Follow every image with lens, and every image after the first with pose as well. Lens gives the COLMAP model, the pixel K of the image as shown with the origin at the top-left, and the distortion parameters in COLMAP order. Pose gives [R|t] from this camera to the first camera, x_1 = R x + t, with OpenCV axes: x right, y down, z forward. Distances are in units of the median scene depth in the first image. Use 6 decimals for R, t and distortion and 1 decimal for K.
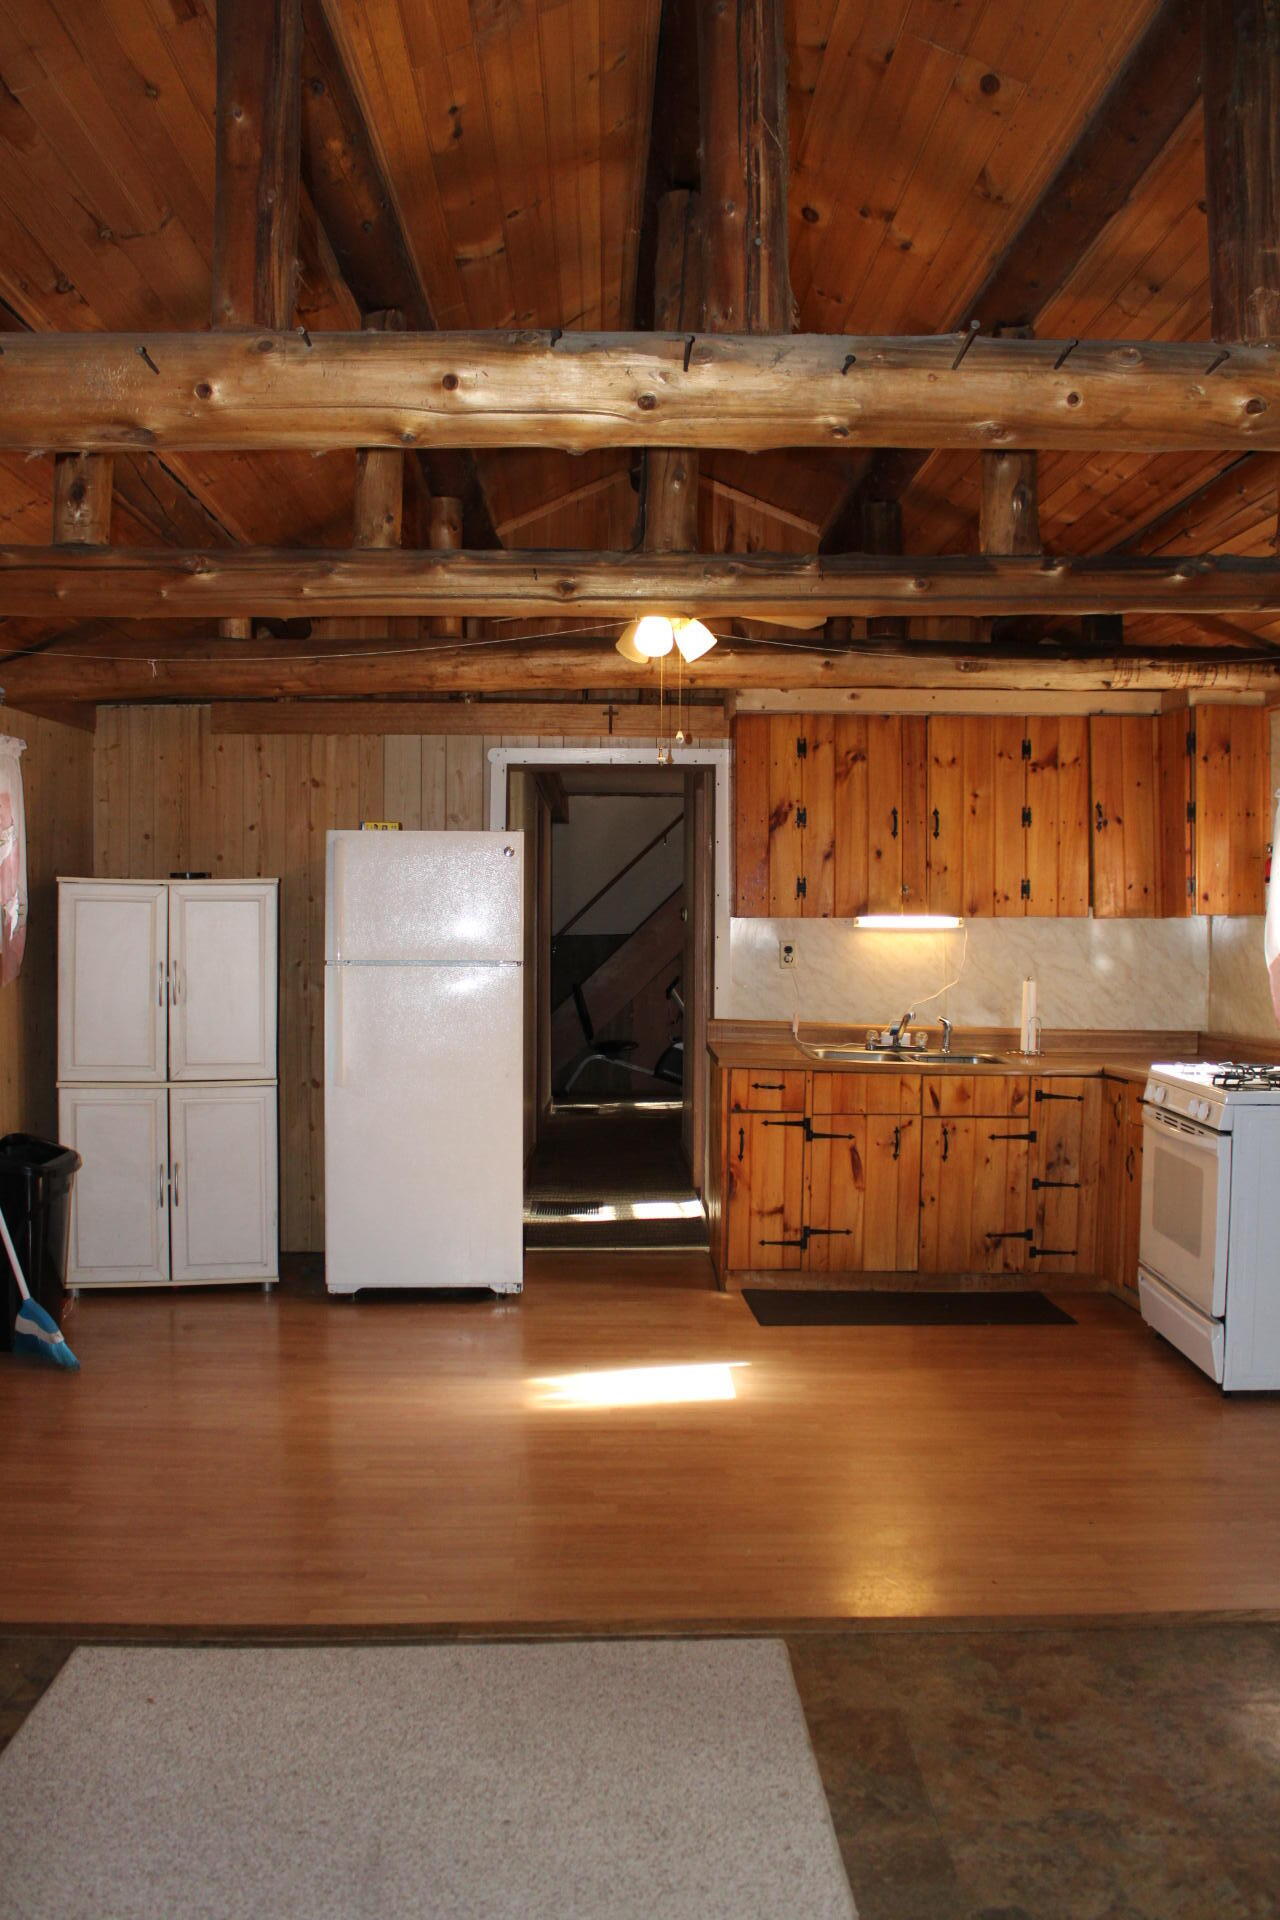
lens RADIAL K [[1606.6, 0, 636.2], [0, 1606.6, 971.4], [0, 0, 1]] dist [-0.163862, 0.153098]
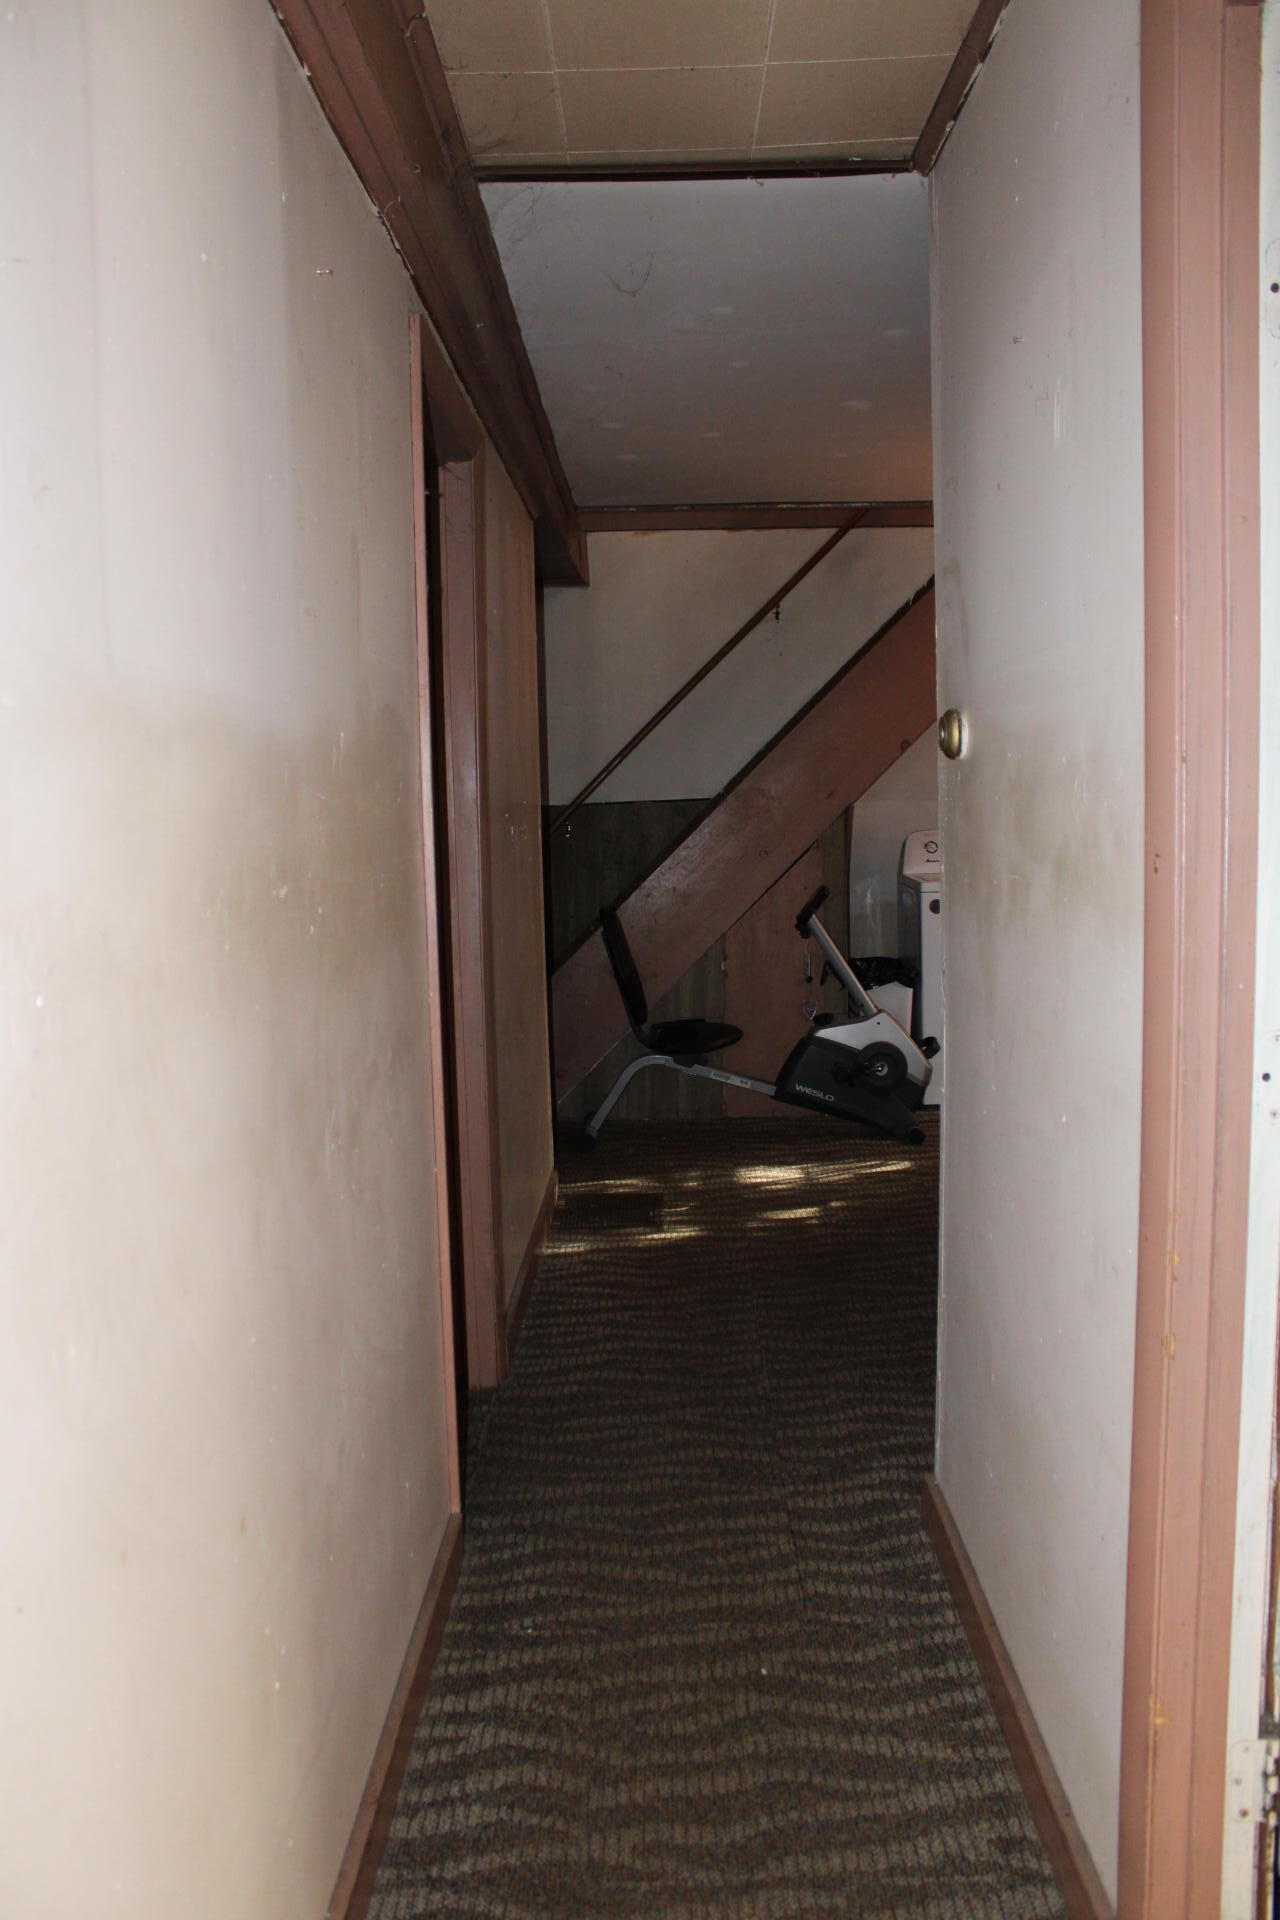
lens RADIAL K [[1606.6, 0, 636.2], [0, 1606.6, 971.4], [0, 0, 1]] dist [-0.163862, 0.153098]
pose [[0.997936, -0.027775, -0.057898, -0.001428], [0.032743, 0.995696, 0.086705, -0.014131], [0.055241, -0.088422, 0.994550, 0.526400]]
